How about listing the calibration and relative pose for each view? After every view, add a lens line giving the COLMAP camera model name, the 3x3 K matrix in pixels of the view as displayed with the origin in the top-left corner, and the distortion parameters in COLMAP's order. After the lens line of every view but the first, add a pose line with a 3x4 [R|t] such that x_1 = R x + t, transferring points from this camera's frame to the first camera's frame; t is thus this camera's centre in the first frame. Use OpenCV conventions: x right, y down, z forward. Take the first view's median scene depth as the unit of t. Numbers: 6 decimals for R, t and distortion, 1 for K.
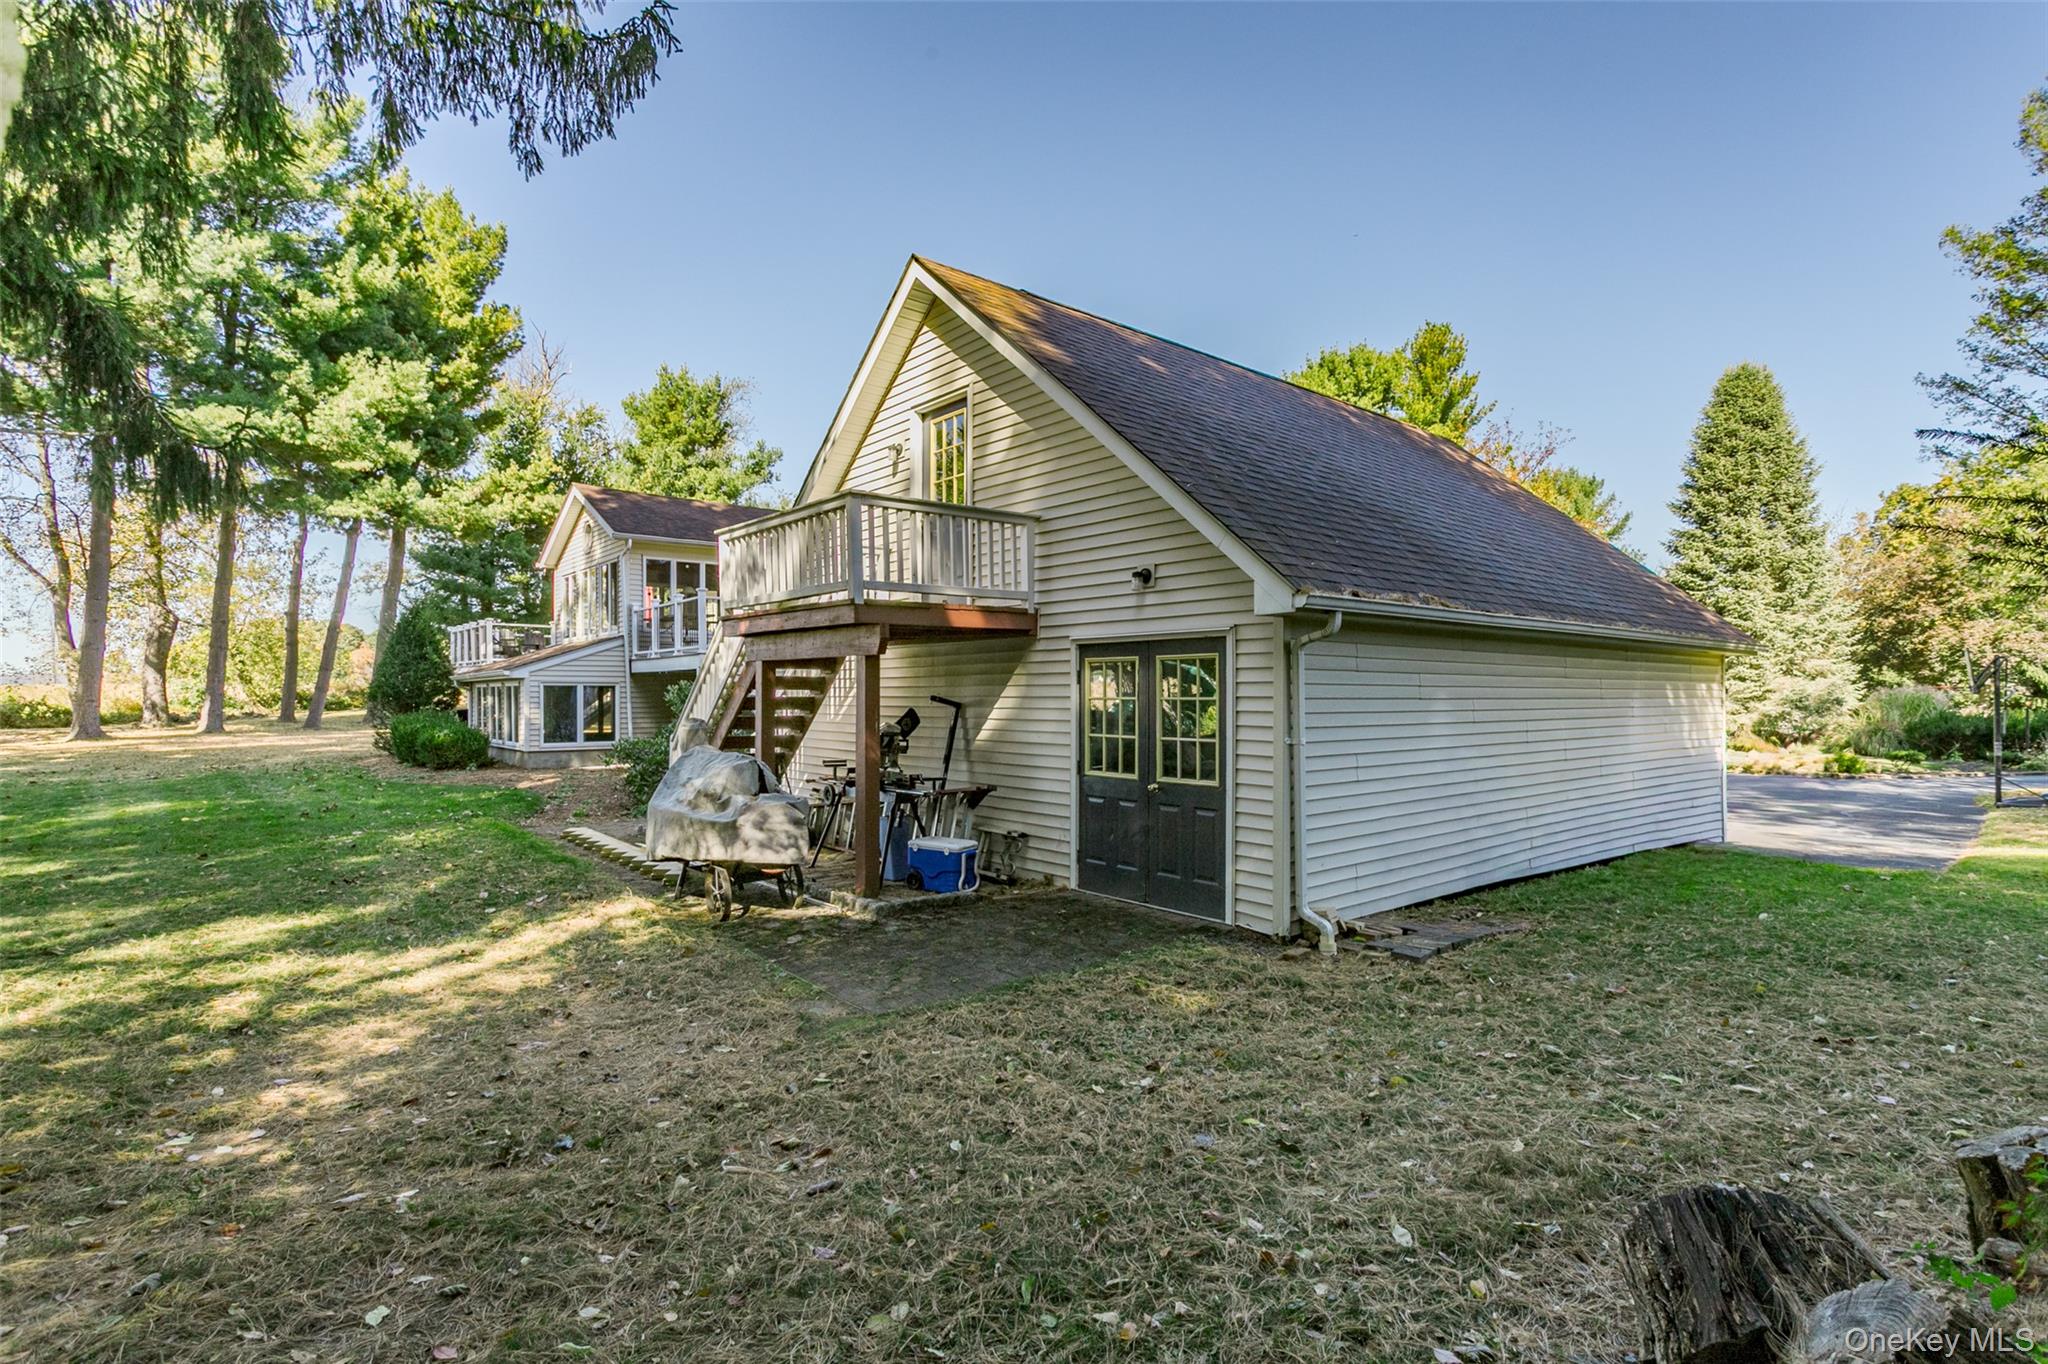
lens RADIAL K [[989.4, 0, 1014.8], [0, 989.4, 683.8], [0, 0, 1]] dist [-0.009772, 0.001183]
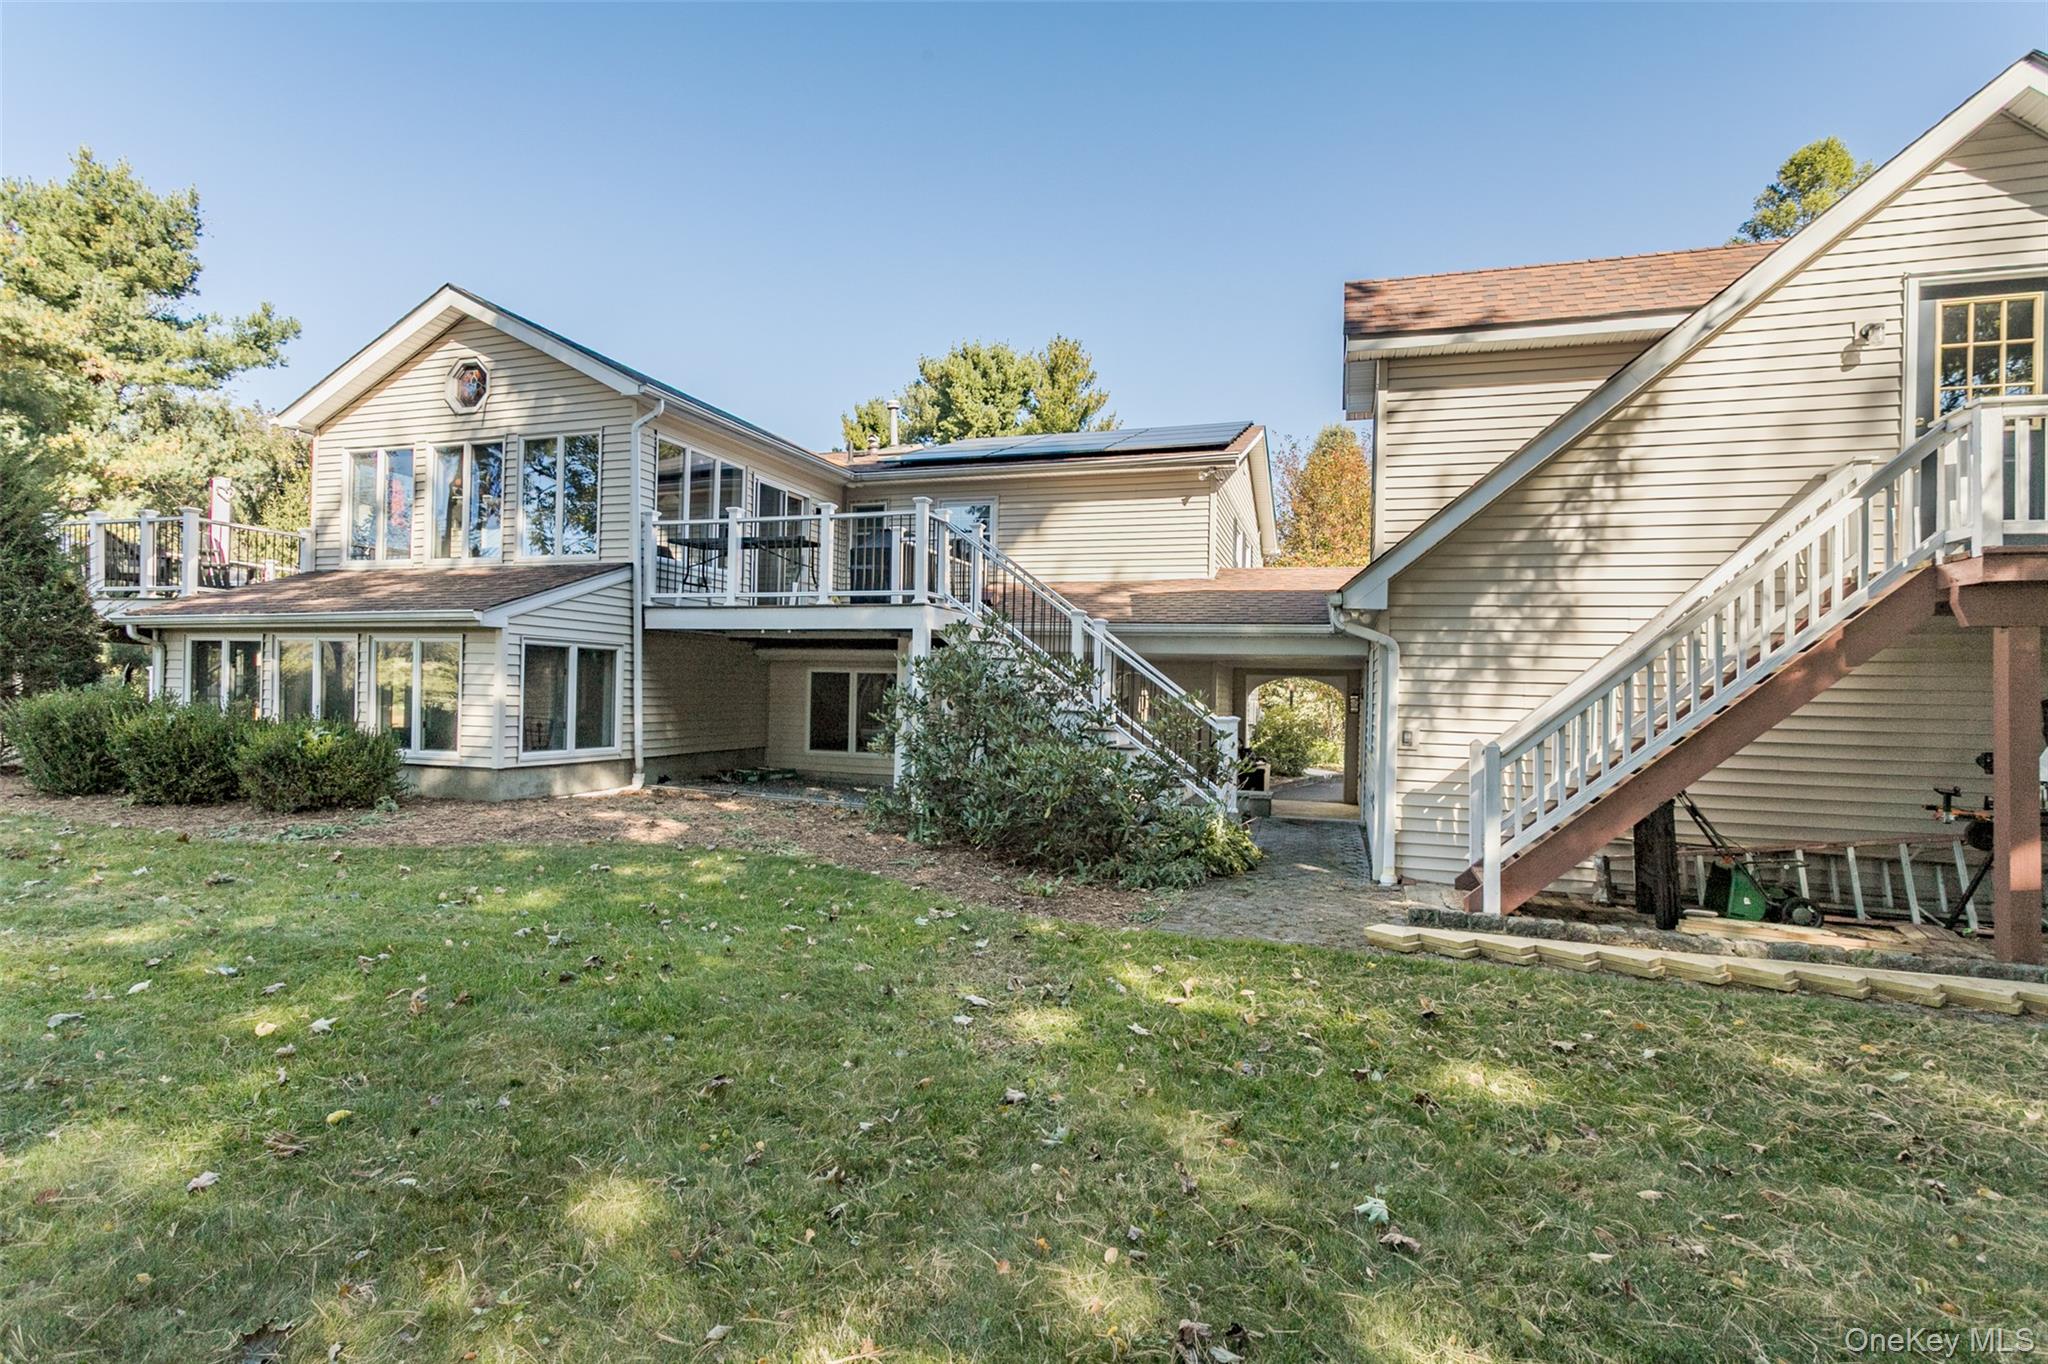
lens RADIAL K [[989.4, 0, 1026.4], [0, 989.4, 679.0], [0, 0, 1]] dist [-0.009772, 0.001183]
pose [[0.843701, 0.029109, 0.536024, -0.174661], [-0.031679, 0.999488, -0.004414, 0.004722], [-0.535878, -0.013256, 0.844191, 0.131984]]
